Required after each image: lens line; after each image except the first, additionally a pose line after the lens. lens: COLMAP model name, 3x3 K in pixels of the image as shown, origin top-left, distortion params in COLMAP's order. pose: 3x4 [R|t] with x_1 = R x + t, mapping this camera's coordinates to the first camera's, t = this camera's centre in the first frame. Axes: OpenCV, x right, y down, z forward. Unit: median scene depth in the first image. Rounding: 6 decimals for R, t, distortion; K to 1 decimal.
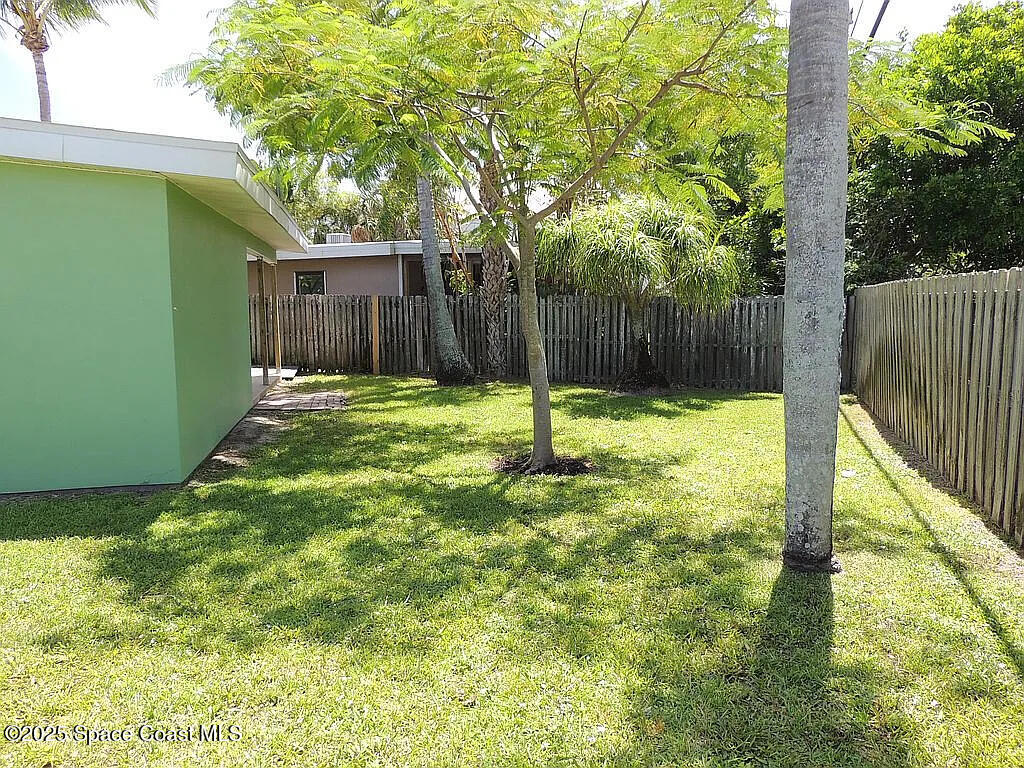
lens RADIAL K [[728.1, 0, 512.0], [0, 728.1, 384.0], [0, 0, 1]] dist [-0.026398, 0.002566]
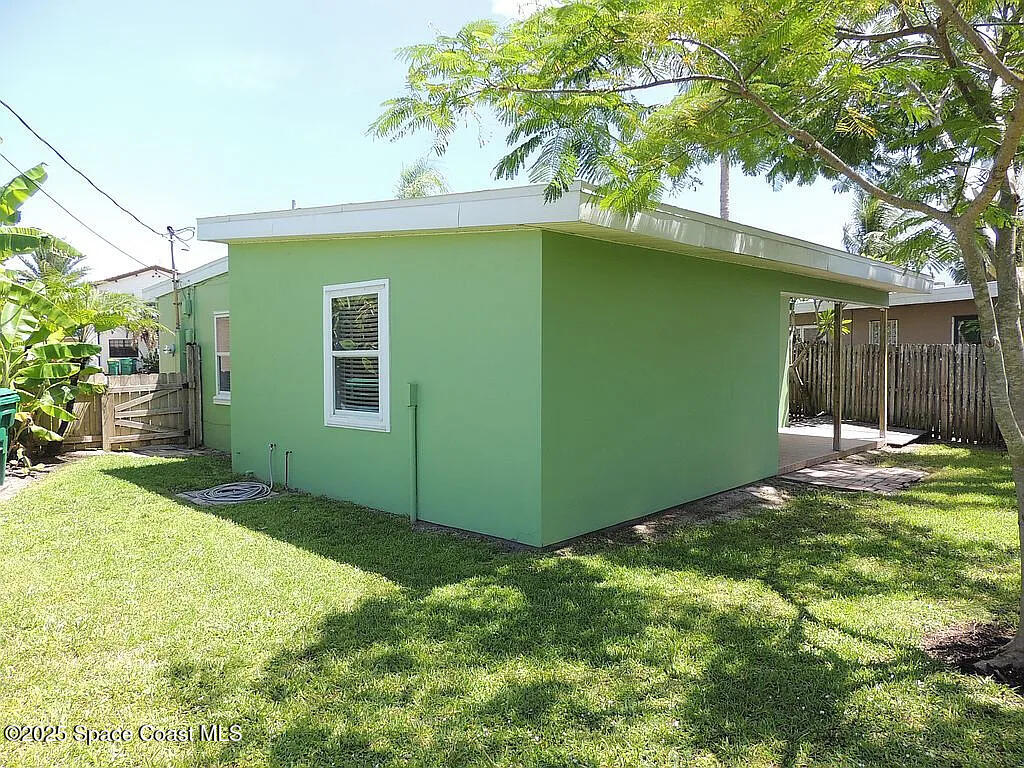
lens RADIAL K [[728.1, 0, 512.0], [0, 728.1, 384.0], [0, 0, 1]] dist [-0.026398, 0.002566]
pose [[0.571673, 0.044495, -0.819274, 0.356288], [-0.095998, 0.995298, -0.012930, -0.075419], [0.814846, 0.086040, 0.573257, 0.499059]]
